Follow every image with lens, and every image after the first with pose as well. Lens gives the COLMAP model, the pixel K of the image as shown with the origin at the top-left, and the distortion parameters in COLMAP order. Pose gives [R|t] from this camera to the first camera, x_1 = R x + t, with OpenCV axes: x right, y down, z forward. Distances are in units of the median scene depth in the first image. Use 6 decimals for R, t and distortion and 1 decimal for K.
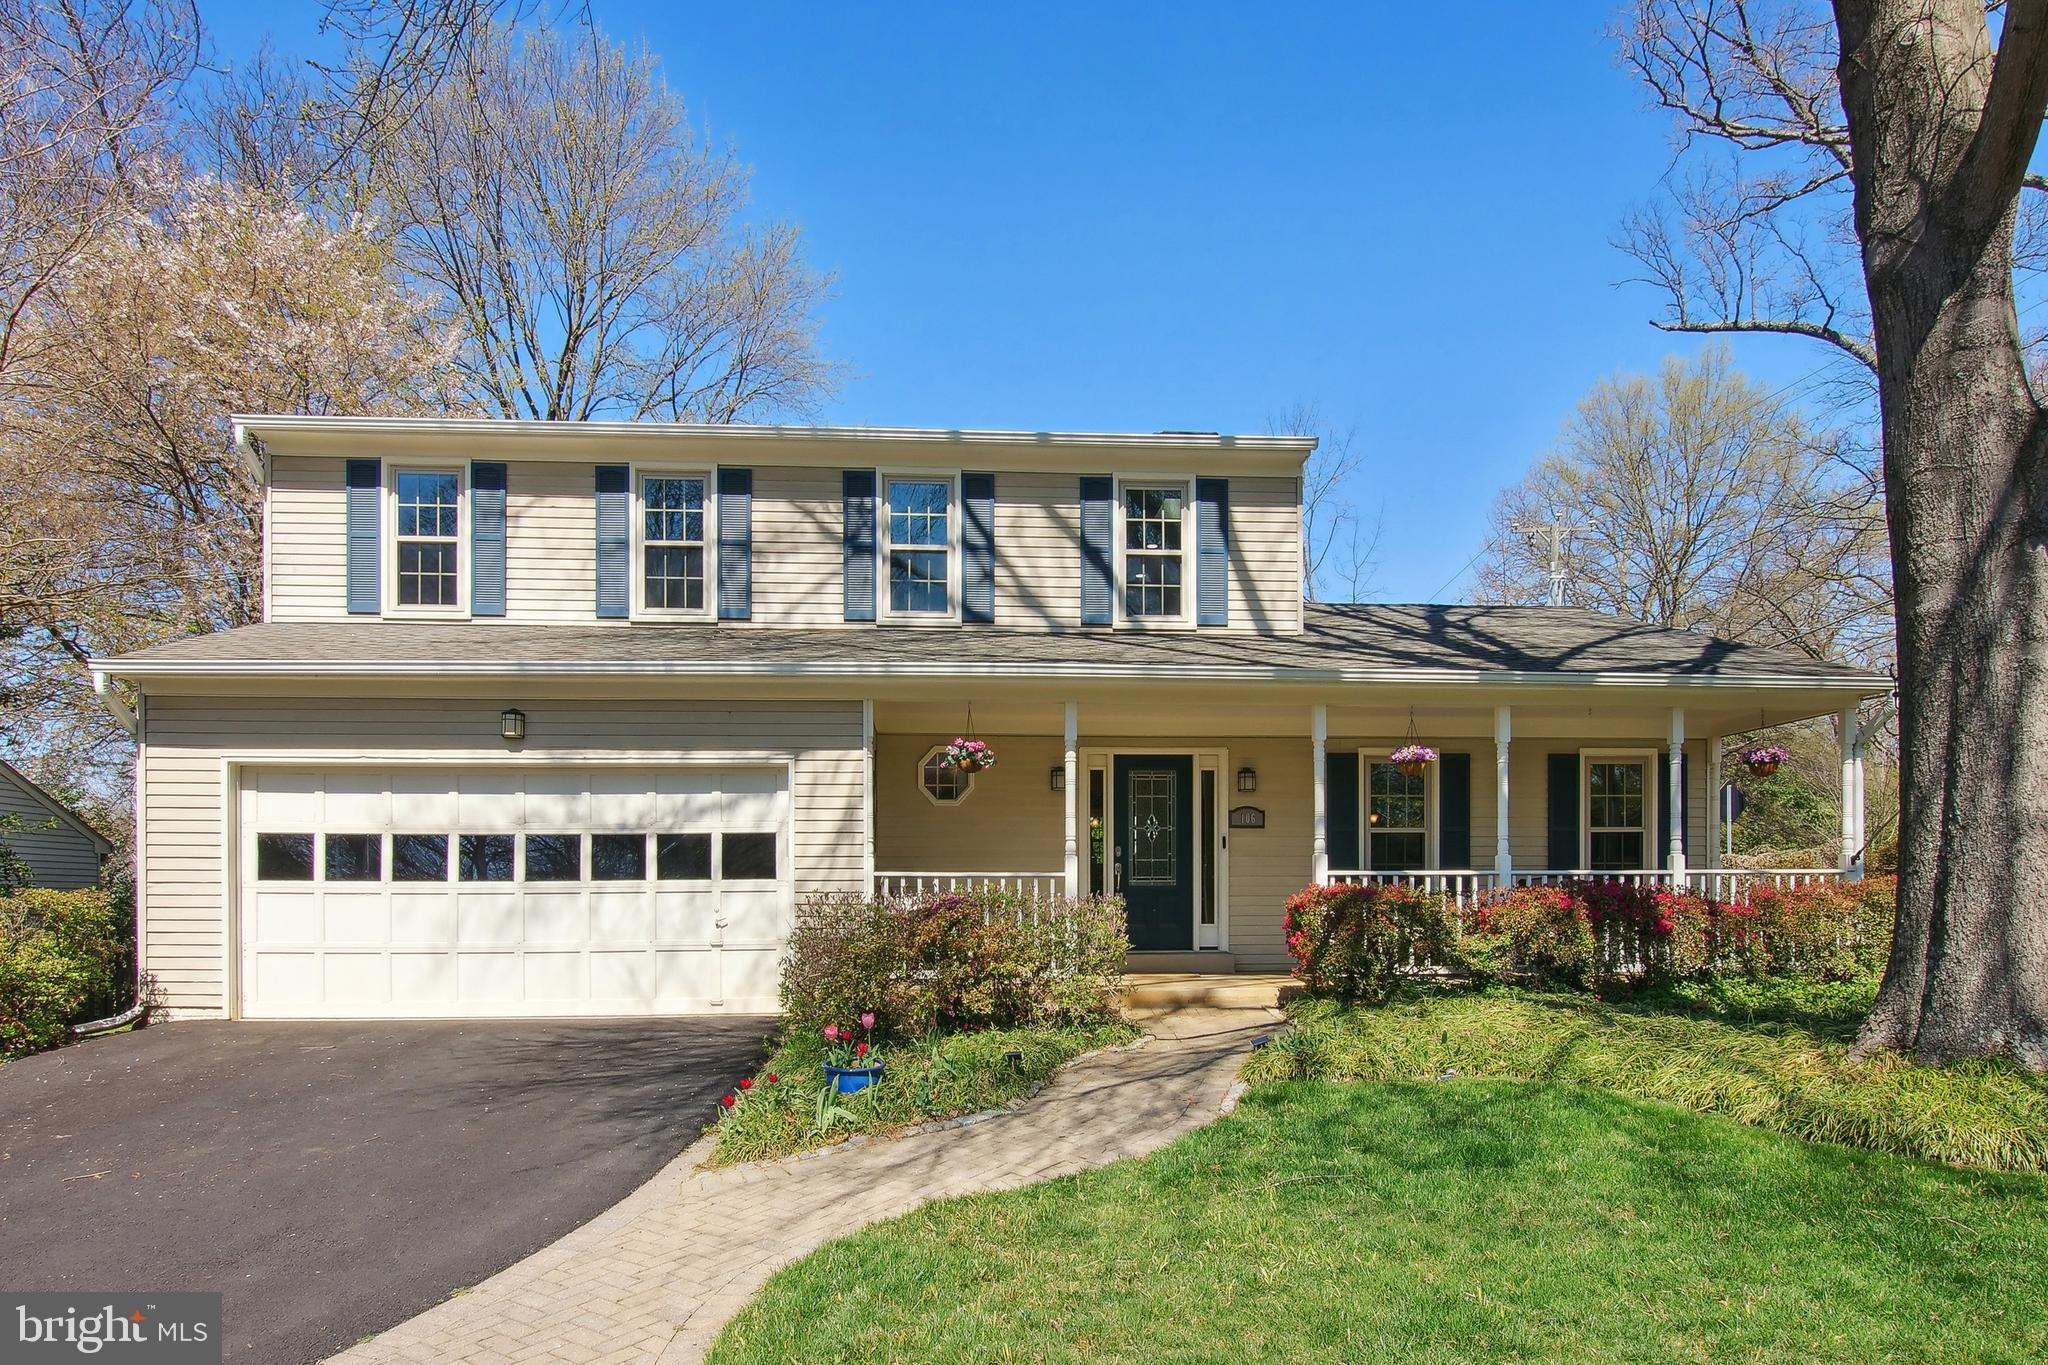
lens RADIAL K [[1140.3, 0, 1024.1], [0, 1140.3, 963.1], [0, 0, 1]] dist [-0.003320, -0.001639]
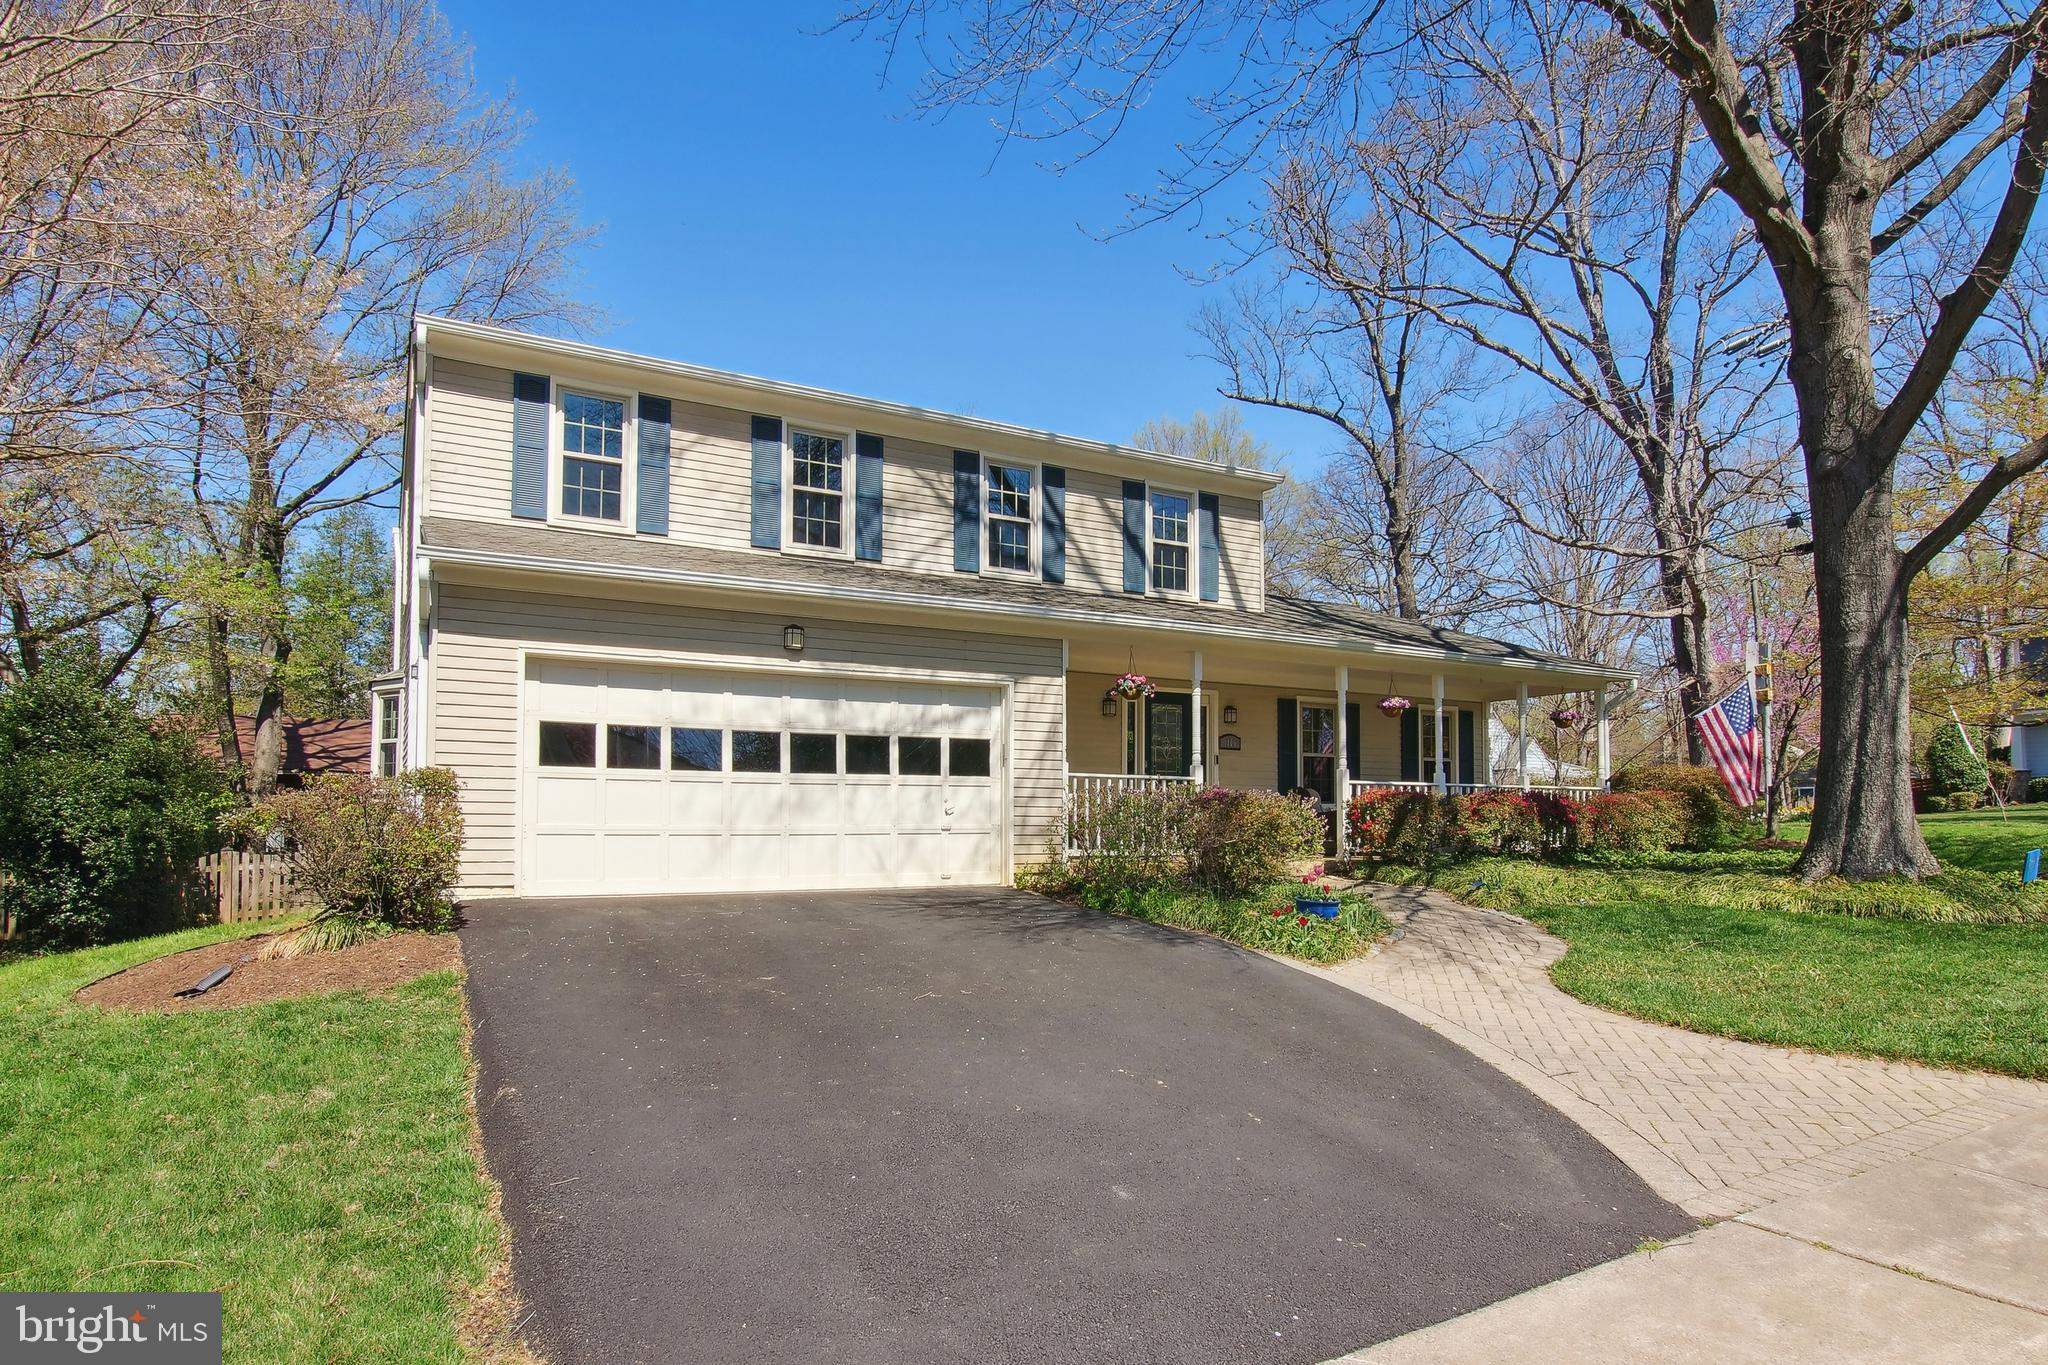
lens RADIAL K [[1000.5, 0, 1028.9], [0, 1000.5, 836.5], [0, 0, 1]] dist [0.000021, 0.000026]
pose [[0.930274, 0.002381, 0.366857, -0.484859], [0.010309, 0.999414, -0.032629, 0.023204], [-0.366720, 0.034136, 0.929705, -0.024487]]
